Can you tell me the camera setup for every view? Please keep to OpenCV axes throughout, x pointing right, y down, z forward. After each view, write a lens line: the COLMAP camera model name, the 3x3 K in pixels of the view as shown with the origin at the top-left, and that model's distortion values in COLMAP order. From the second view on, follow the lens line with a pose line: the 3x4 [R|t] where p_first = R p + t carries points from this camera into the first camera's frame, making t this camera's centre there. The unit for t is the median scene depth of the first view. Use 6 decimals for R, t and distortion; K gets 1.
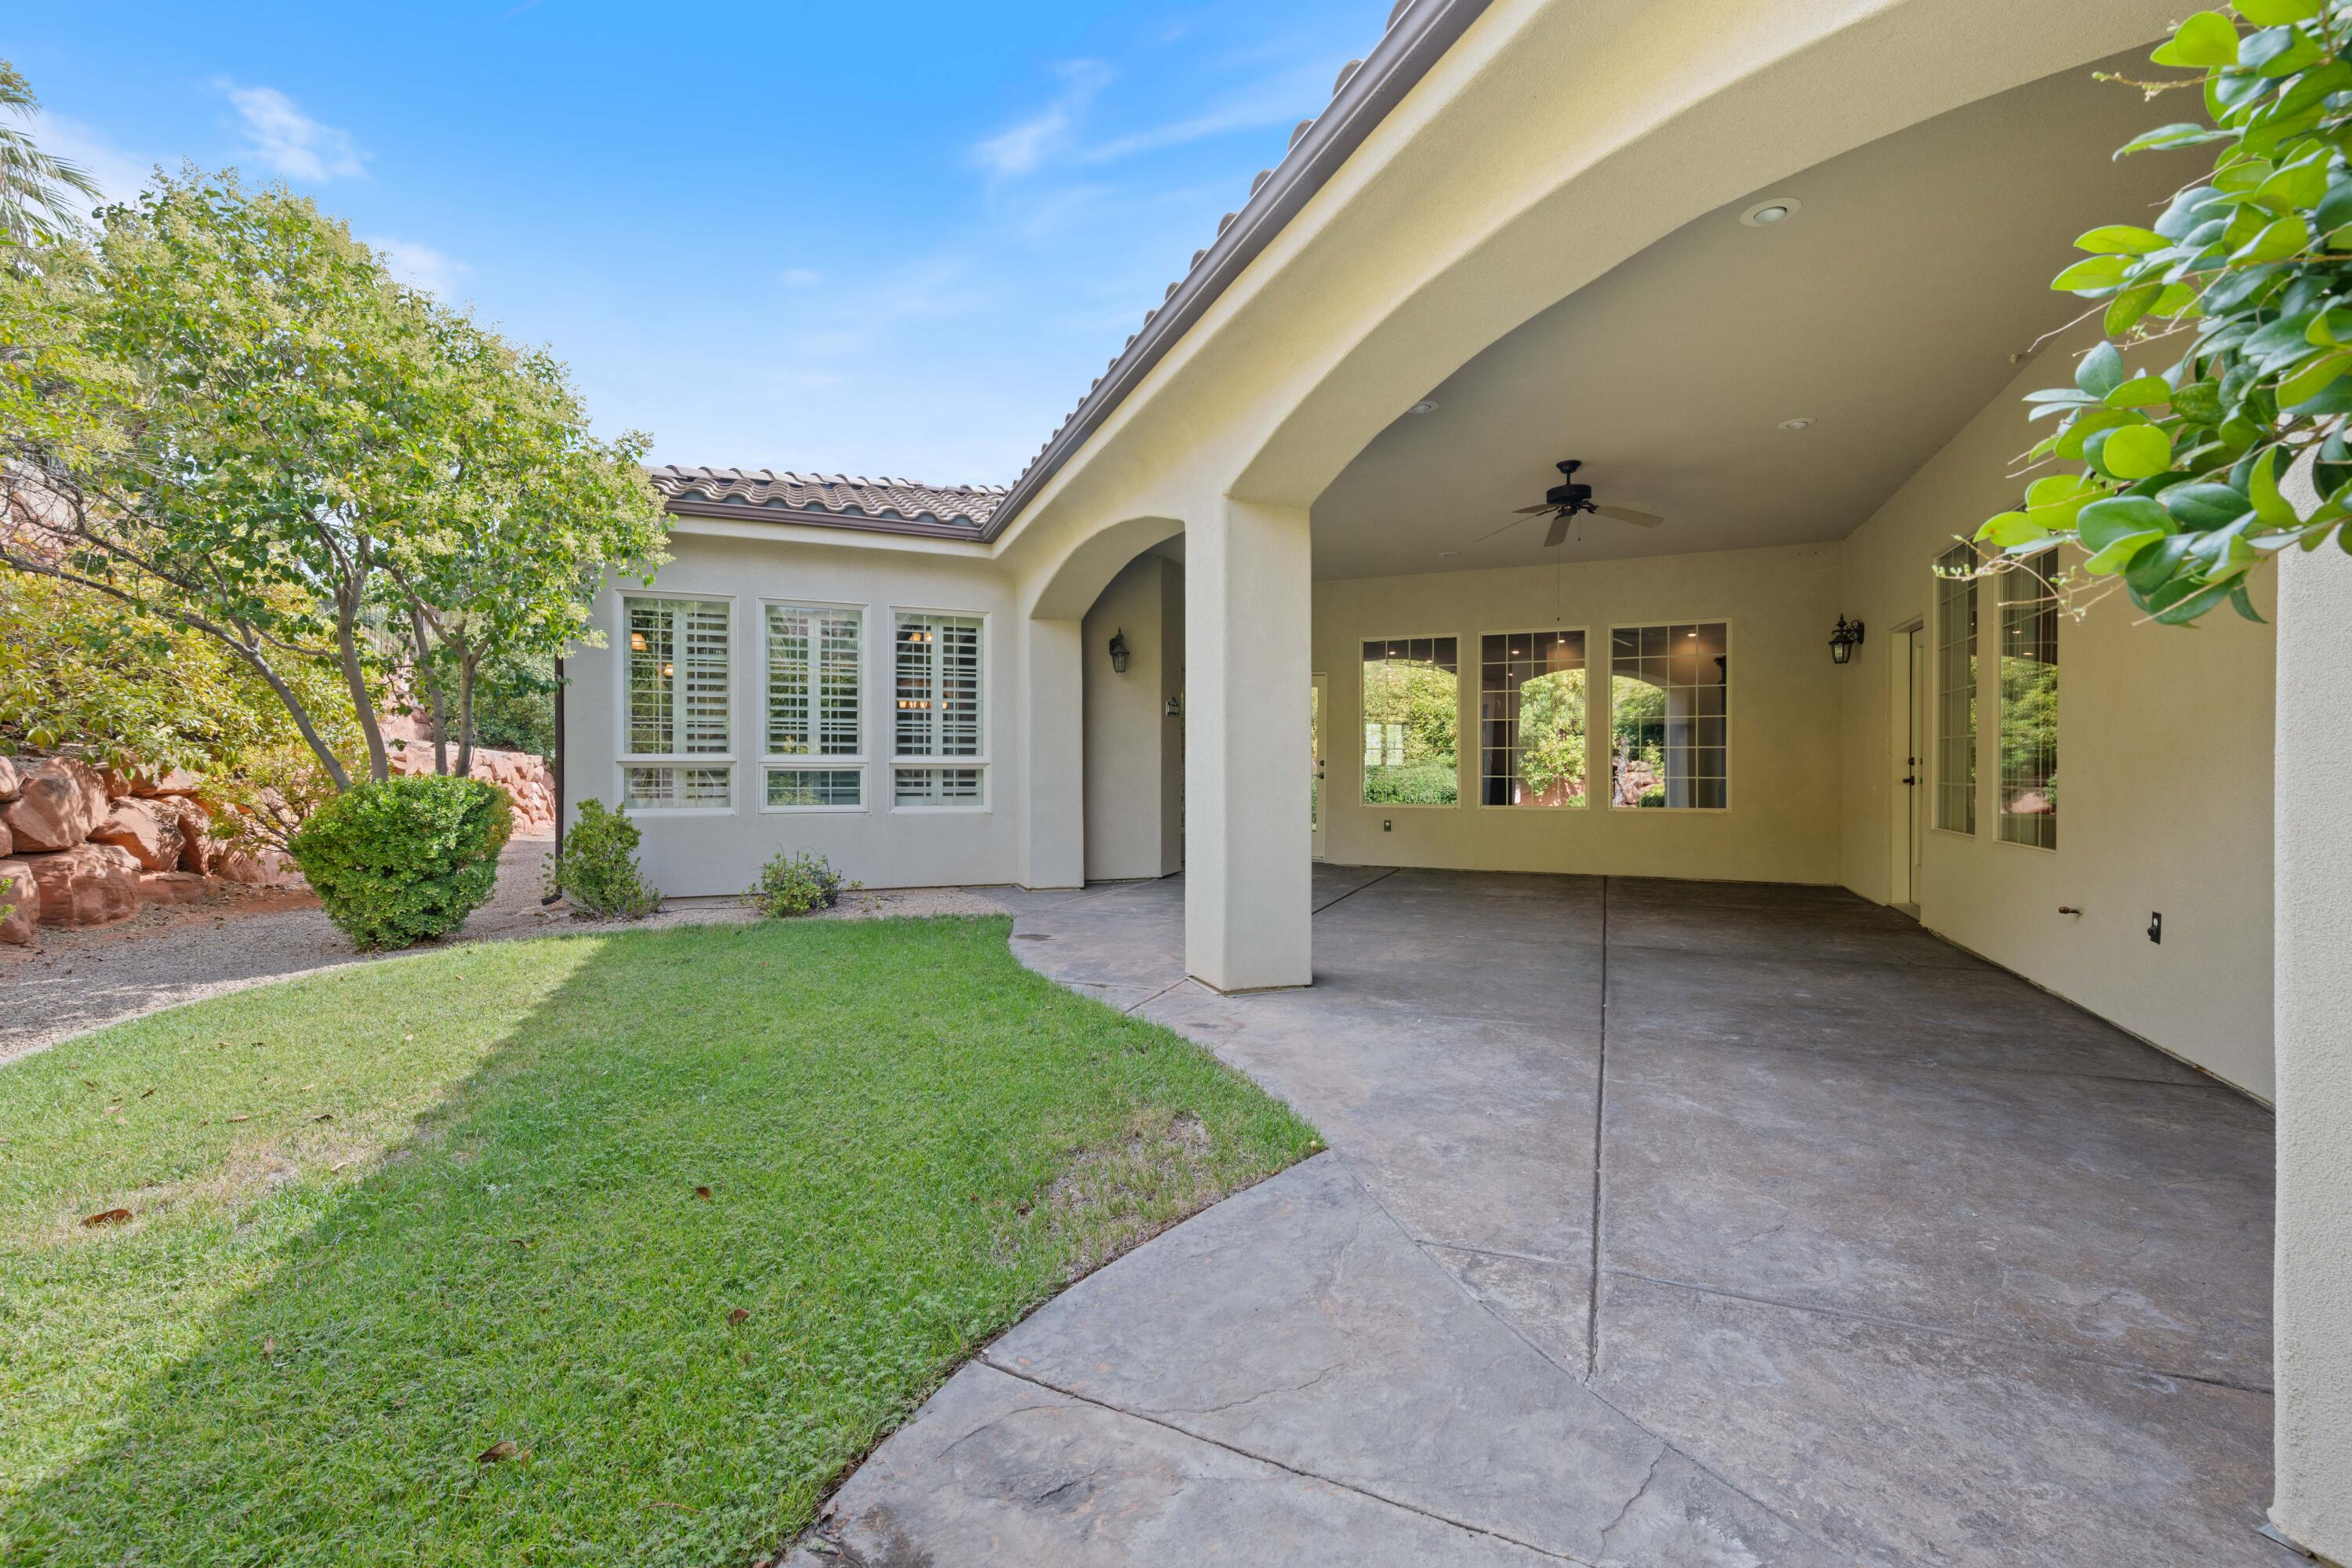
lens RADIAL K [[1008.2, 0, 1174.9], [0, 1008.2, 781.2], [0, 0, 1]] dist [0.000140, 0.000007]
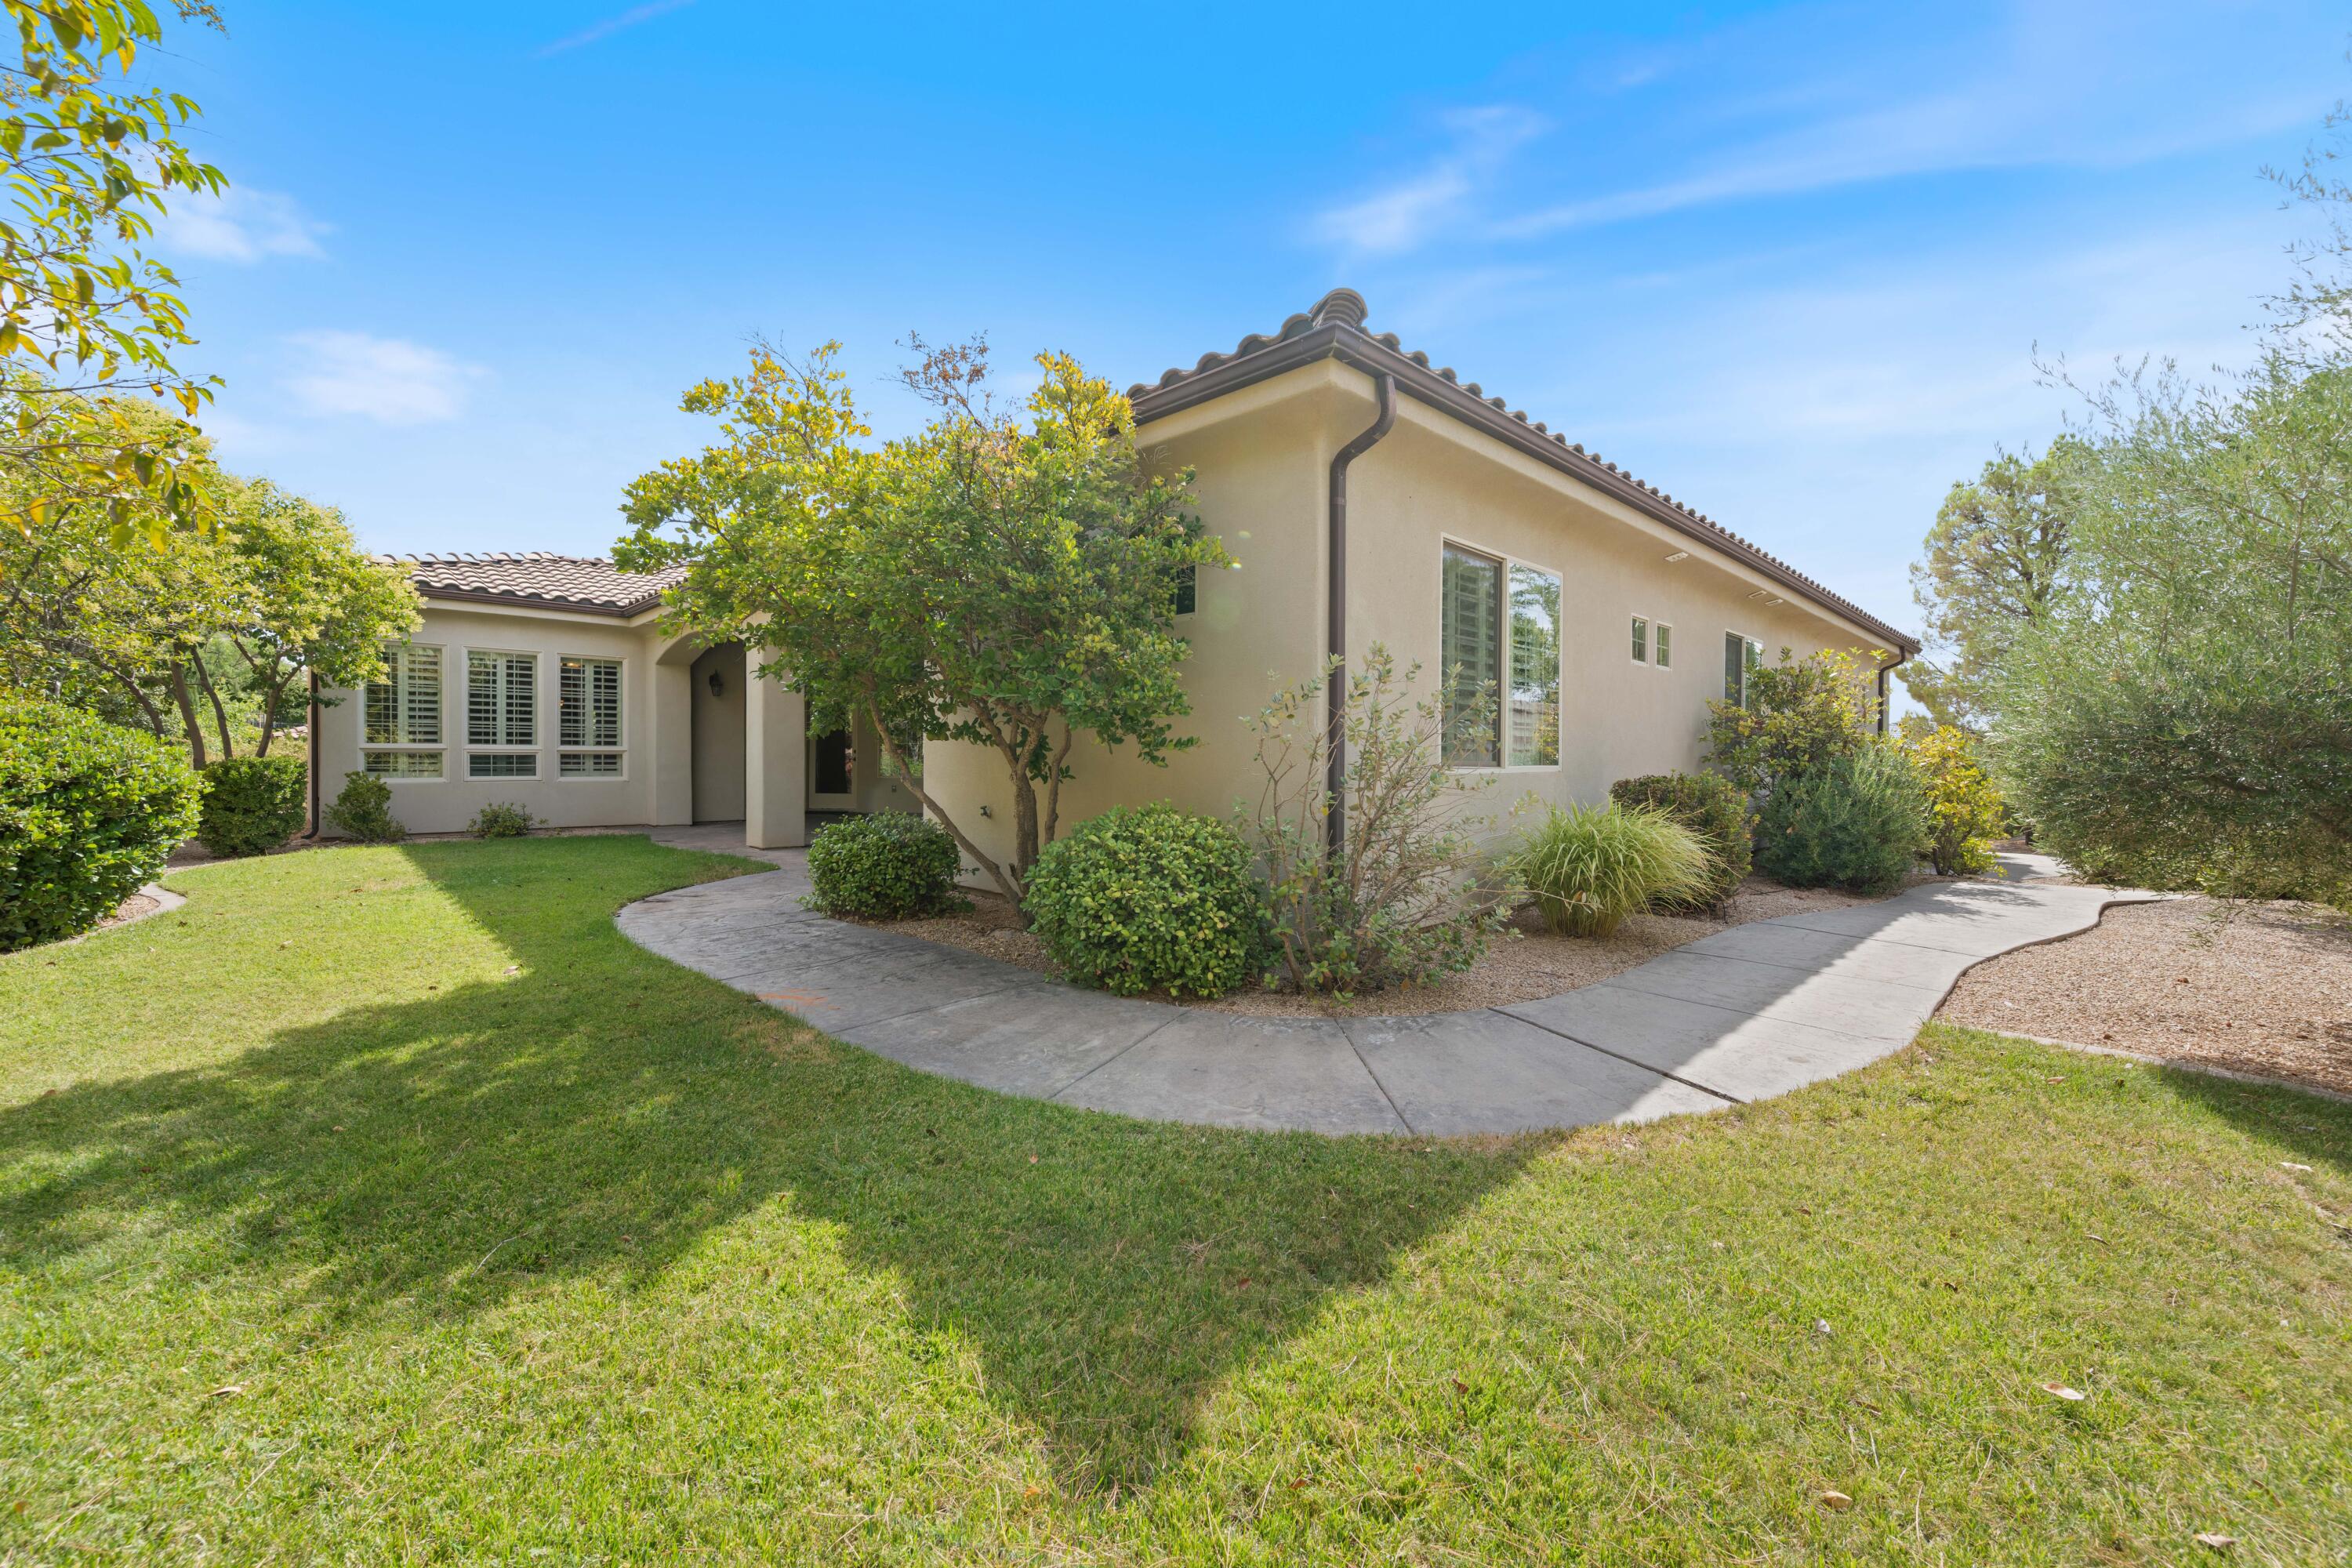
lens RADIAL K [[937.3, 0, 1182.9], [0, 937.3, 770.5], [0, 0, 1]] dist [-0.001484, 0.000269]
pose [[0.922396, -0.003802, 0.386227, 0.062809], [0.003455, 0.999993, 0.001593, 0.015731], [-0.386230, -0.000135, 0.922402, -0.777970]]
